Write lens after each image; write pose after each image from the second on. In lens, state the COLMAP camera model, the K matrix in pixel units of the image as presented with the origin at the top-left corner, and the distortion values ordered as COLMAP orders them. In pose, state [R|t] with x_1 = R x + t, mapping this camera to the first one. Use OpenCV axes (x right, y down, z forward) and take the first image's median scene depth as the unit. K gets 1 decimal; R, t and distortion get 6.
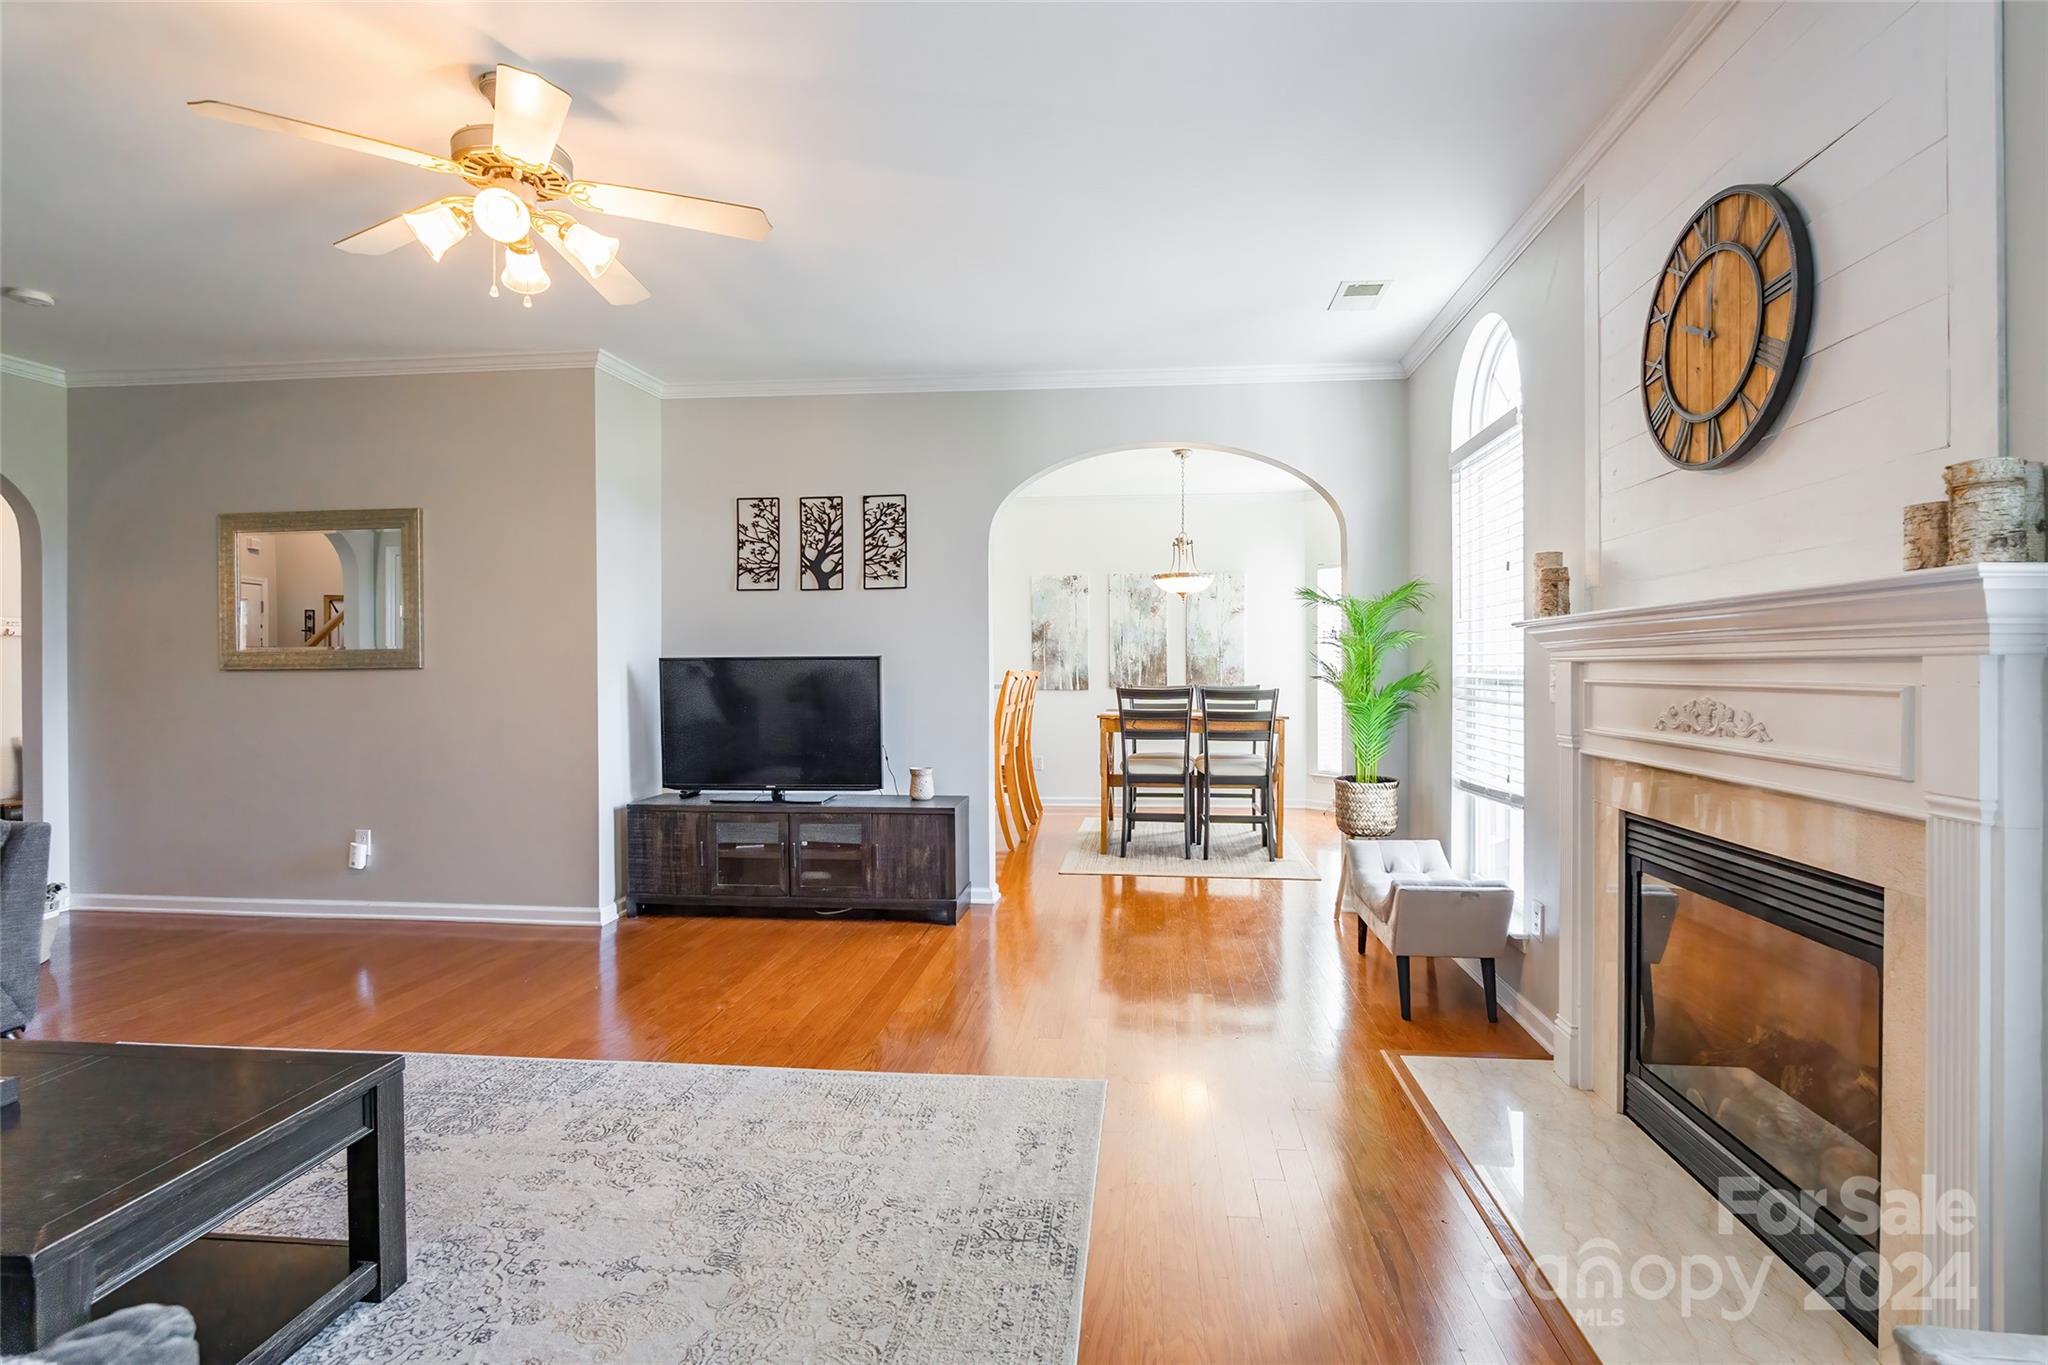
lens RADIAL K [[946.5, 0, 1054.5], [0, 946.5, 683.3], [0, 0, 1]] dist [-0.009208, 0.001535]
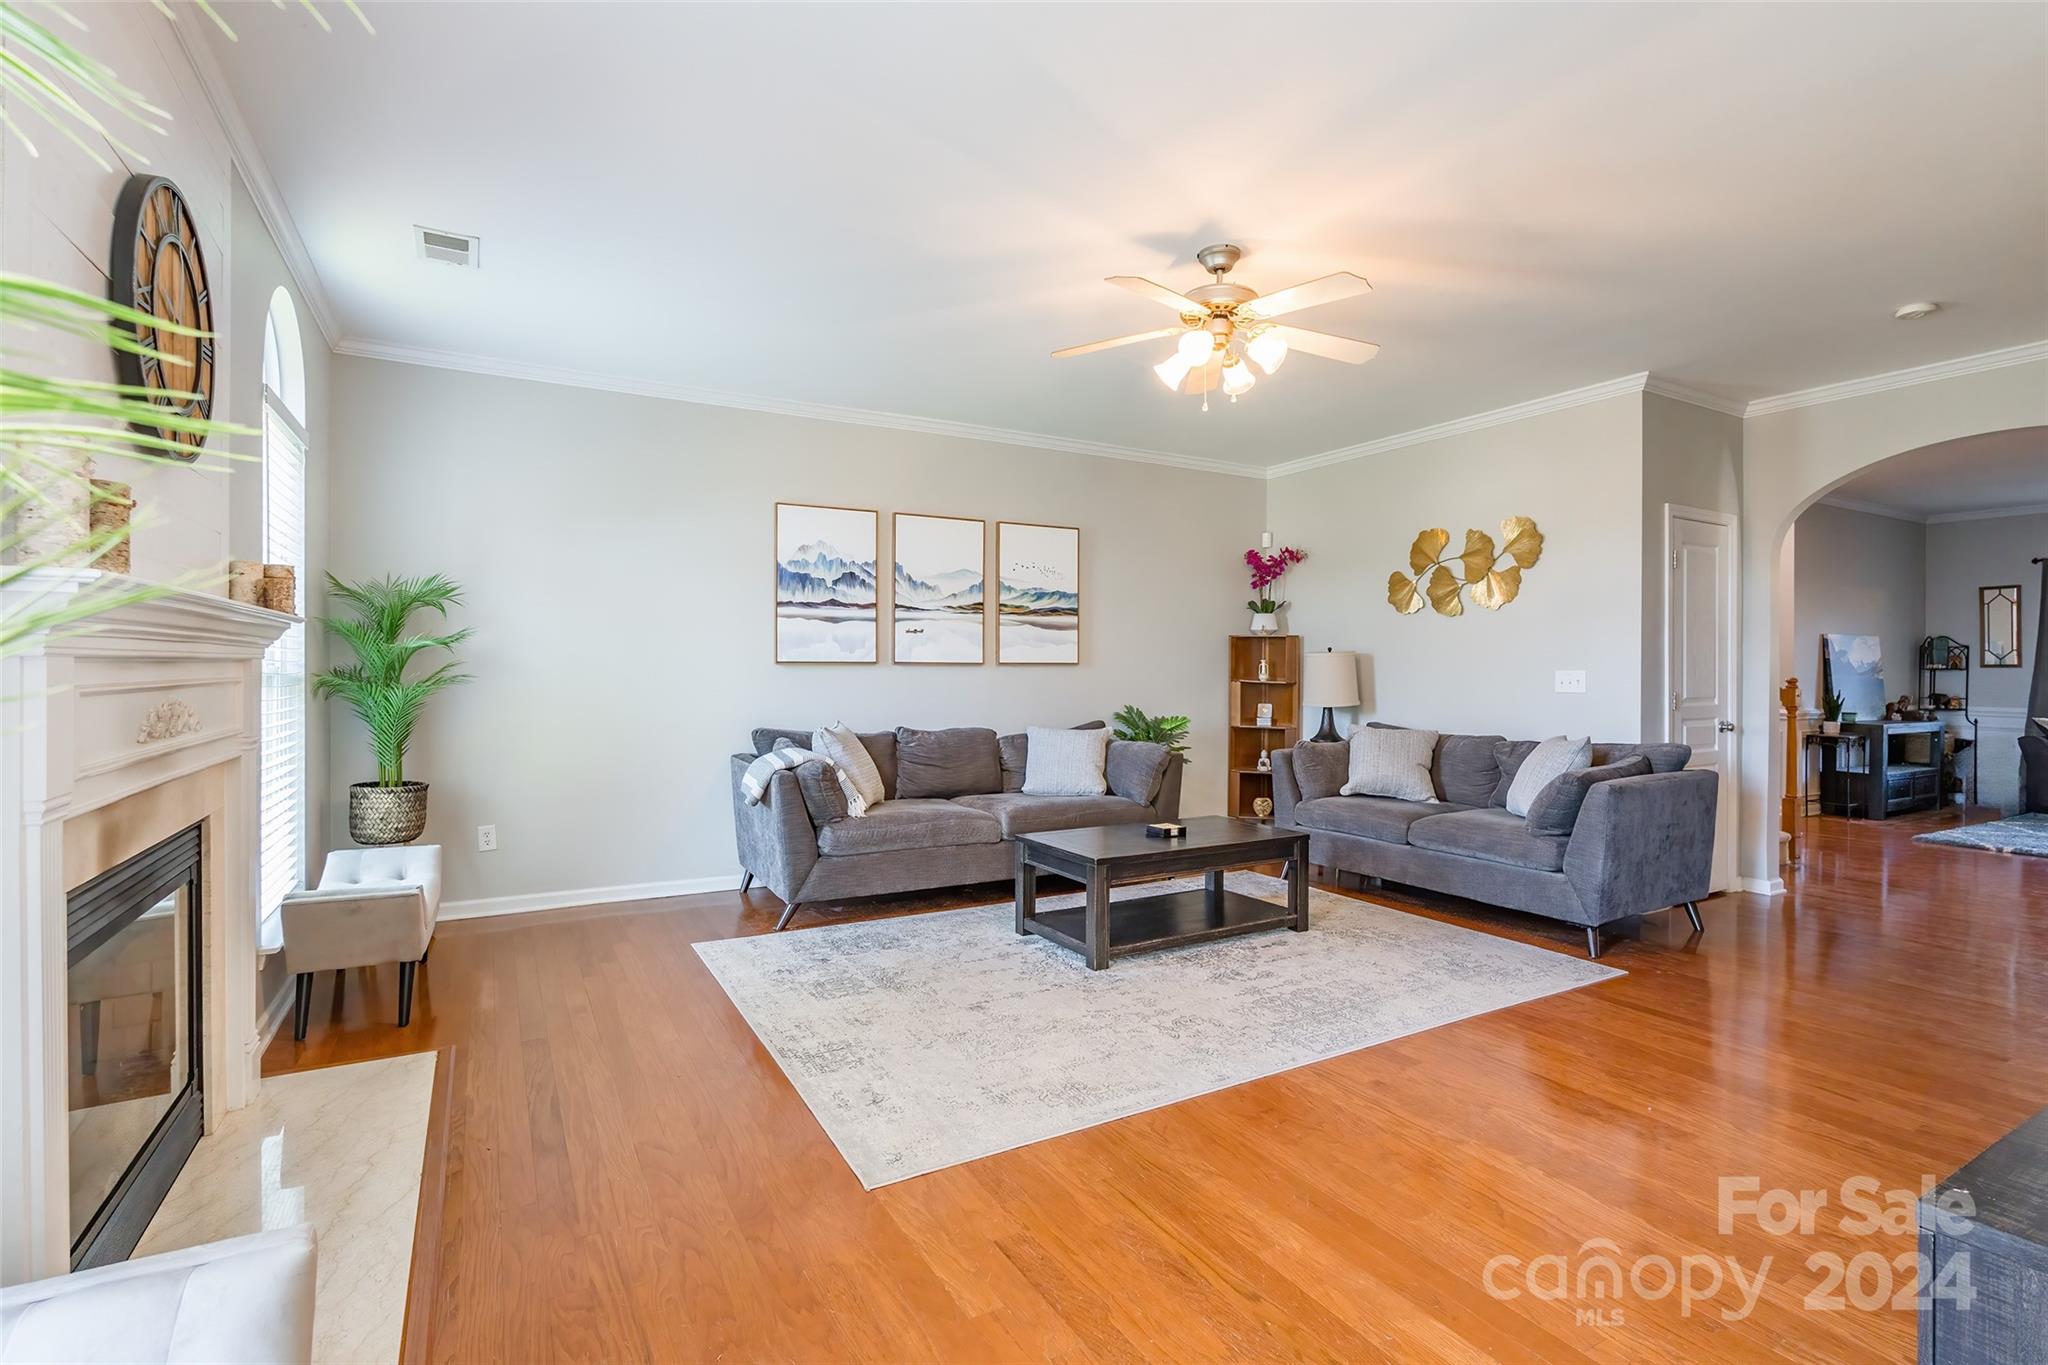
lens RADIAL K [[946.5, 0, 1023.1], [0, 946.5, 665.8], [0, 0, 1]] dist [-0.009208, 0.001535]
pose [[-0.823515, -0.003204, -0.567286, 0.491417], [-0.008387, 0.999944, 0.006527, -0.026501], [0.567233, 0.010133, -0.823495, 2.138571]]
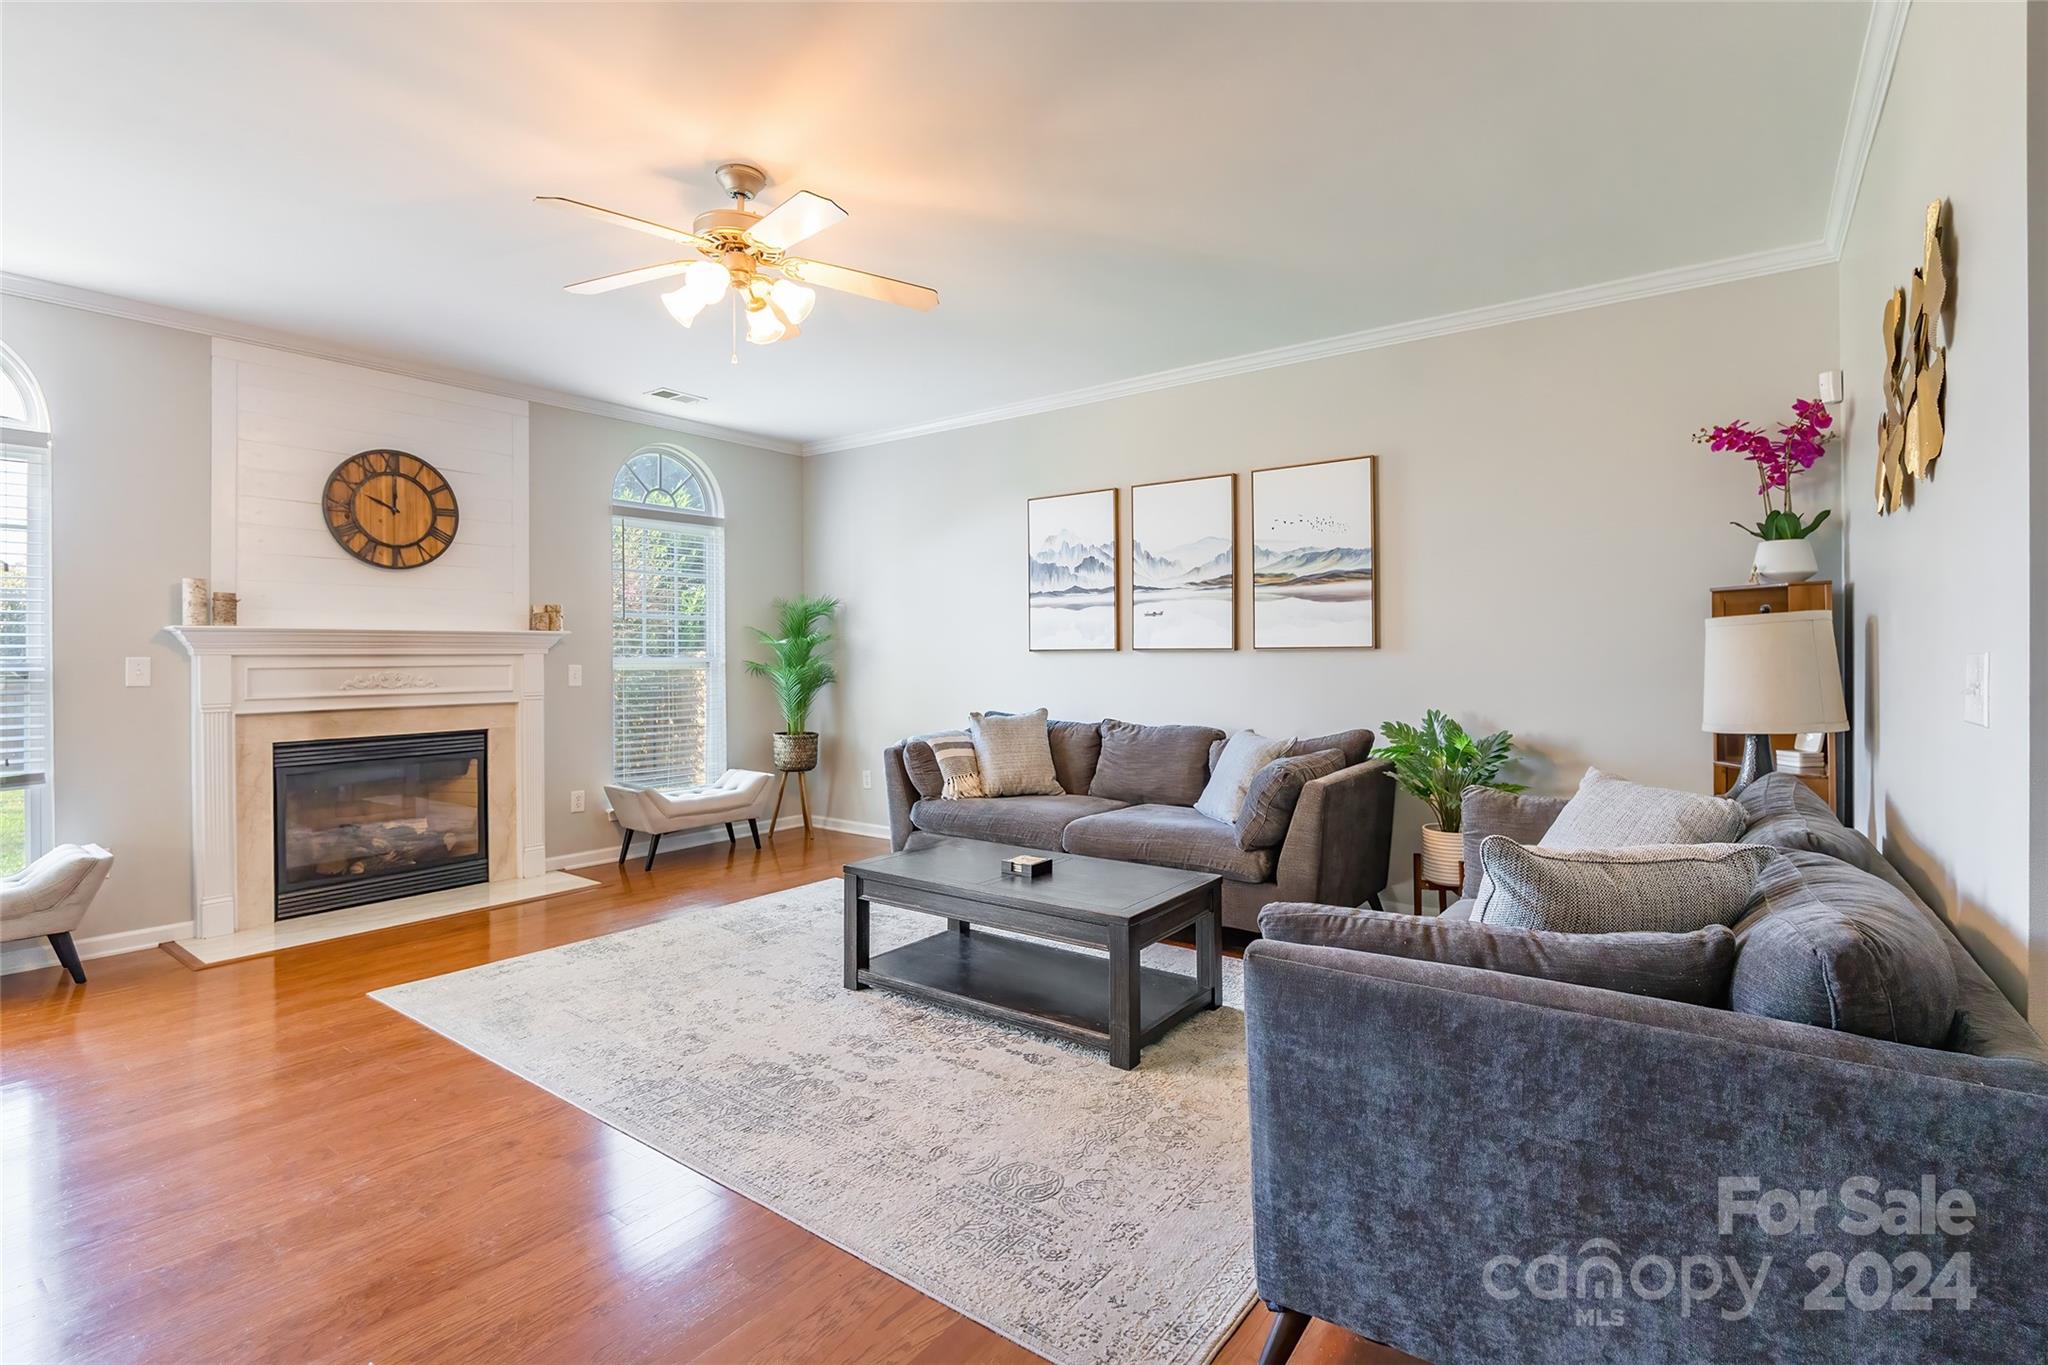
lens RADIAL K [[946.5, 0, 1030.4], [0, 946.5, 660.8], [0, 0, 1]] dist [-0.009208, 0.001535]
pose [[-0.854540, 0.000946, 0.519384, -1.635482], [0.010731, 0.999817, 0.015835, -0.027059], [-0.519274, 0.019105, -0.854394, 1.979512]]
